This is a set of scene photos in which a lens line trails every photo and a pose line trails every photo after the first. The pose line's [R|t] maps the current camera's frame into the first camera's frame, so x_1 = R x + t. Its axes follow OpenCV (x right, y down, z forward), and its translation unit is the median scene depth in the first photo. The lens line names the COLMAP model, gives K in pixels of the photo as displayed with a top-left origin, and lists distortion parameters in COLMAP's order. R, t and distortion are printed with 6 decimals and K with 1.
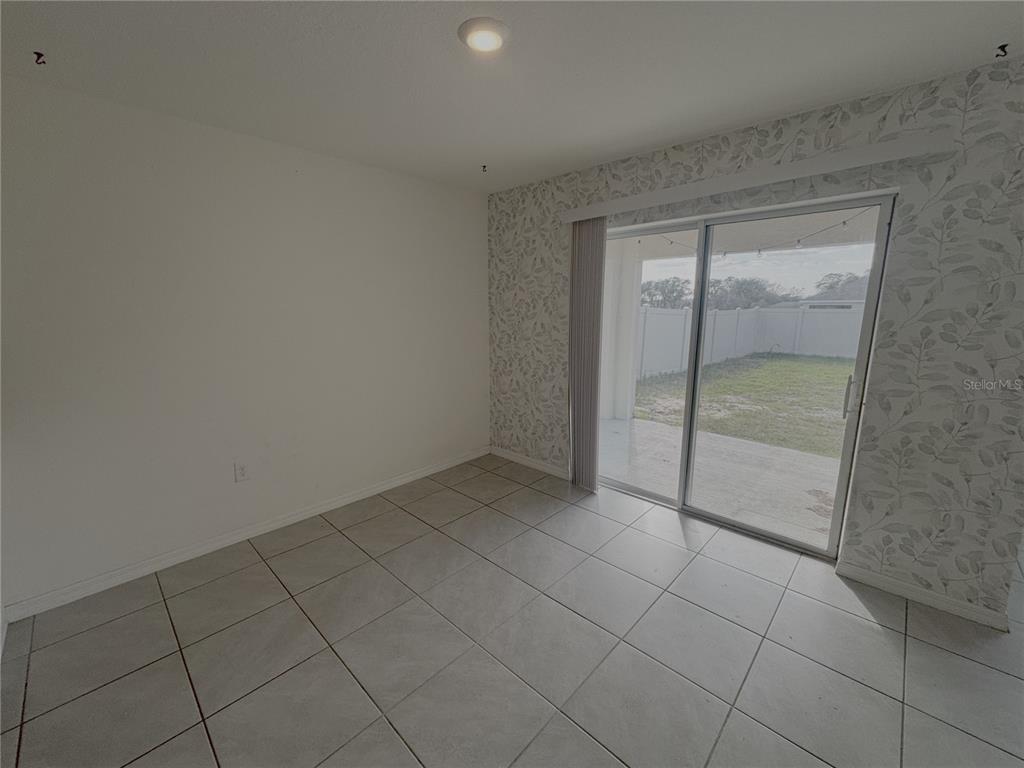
lens RADIAL K [[416.6, 0, 514.7], [0, 416.6, 383.1], [0, 0, 1]] dist [-0.012120, -0.000773]
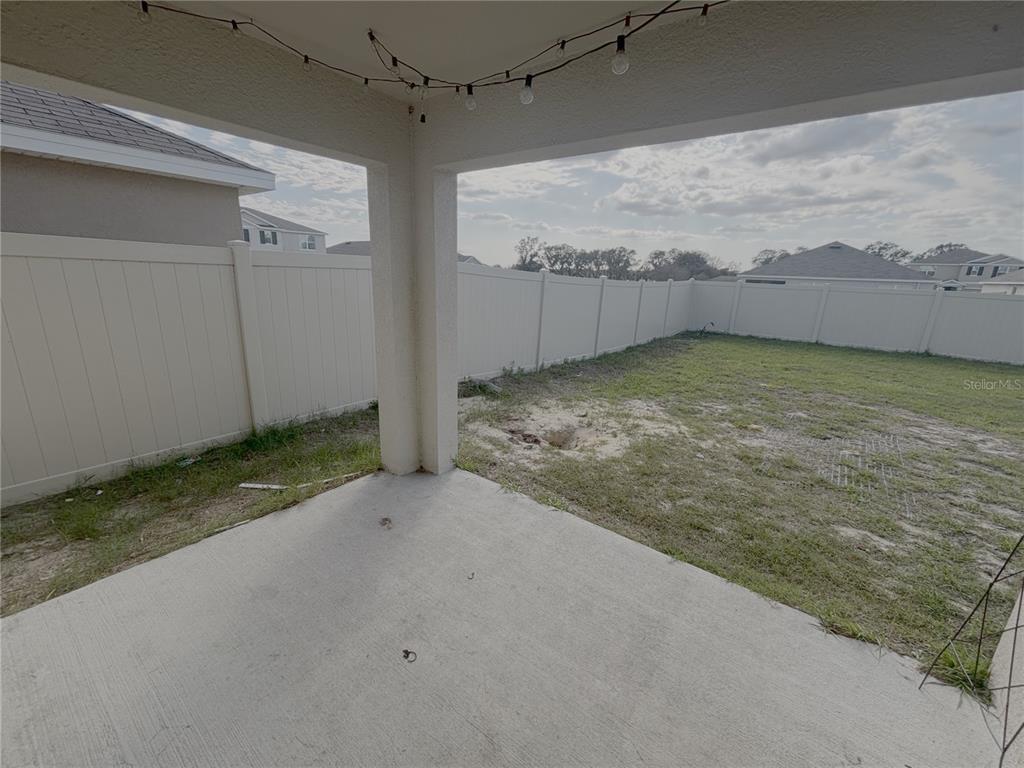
lens RADIAL K [[416.6, 0, 509.4], [0, 416.6, 381.8], [0, 0, 1]] dist [-0.012120, -0.000773]
pose [[0.993947, 0.003087, 0.109821, 0.103118], [-0.011248, 0.997211, 0.073775, -0.026304], [-0.109287, -0.074564, 0.991210, 0.151344]]
